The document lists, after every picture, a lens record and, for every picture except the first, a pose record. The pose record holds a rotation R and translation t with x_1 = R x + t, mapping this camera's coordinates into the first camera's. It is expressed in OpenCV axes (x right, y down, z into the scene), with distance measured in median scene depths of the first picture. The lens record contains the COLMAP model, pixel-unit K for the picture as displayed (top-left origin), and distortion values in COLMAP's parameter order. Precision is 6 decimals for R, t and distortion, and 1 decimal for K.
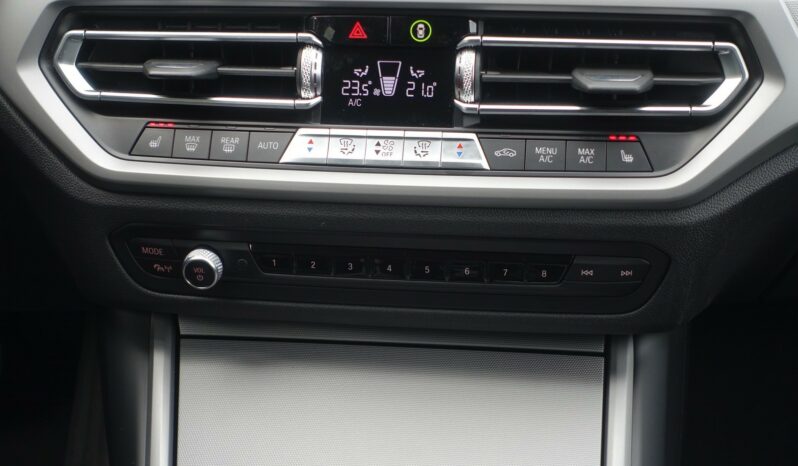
lens RADIAL K [[1421.4, 0, 402.6], [0, 1421.4, 235.3], [0, 0, 1]] dist [-0.091206, 0.000000]
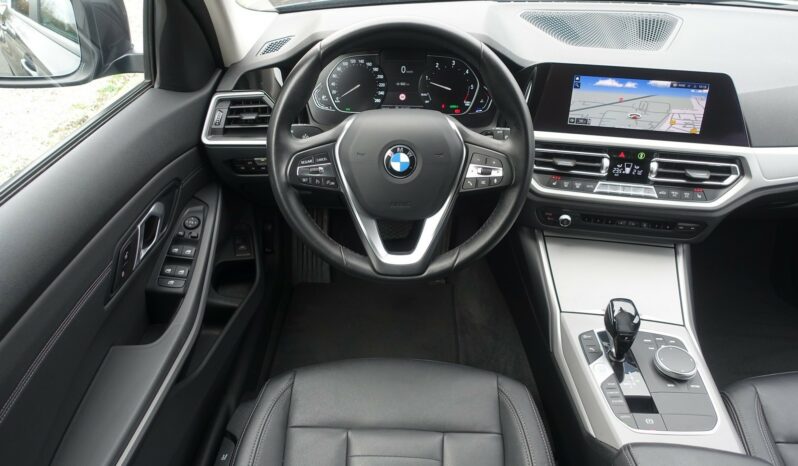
lens RADIAL K [[554.2, 0, 398.3], [0, 554.2, 235.1], [0, 0, 1]] dist [-0.013979, -0.001561]
pose [[0.999300, 0.037365, -0.001779, -0.553733], [-0.036422, 0.982731, 0.181418, -0.174311], [0.008527, -0.181226, 0.983405, -0.338356]]
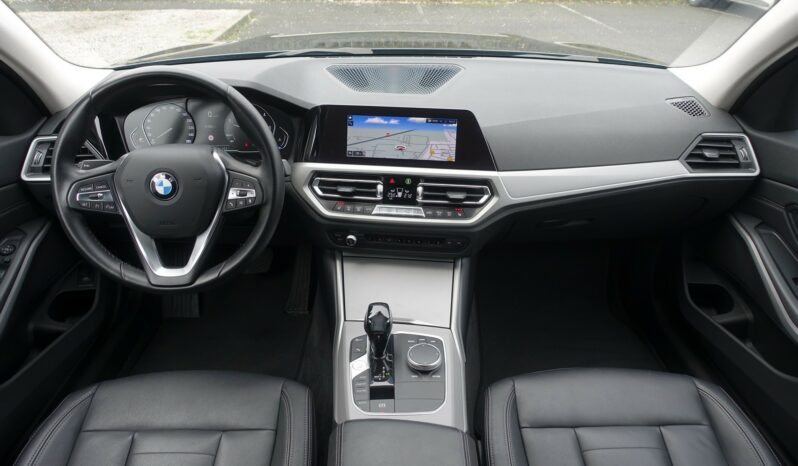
lens RADIAL K [[554.2, 0, 401.9], [0, 554.2, 230.9], [0, 0, 1]] dist [-0.013979, -0.001561]
pose [[0.999172, 0.009362, 0.039598, -0.063789], [-0.012046, 0.997606, 0.068090, -0.109979], [-0.038866, -0.068511, 0.996893, -0.536513]]
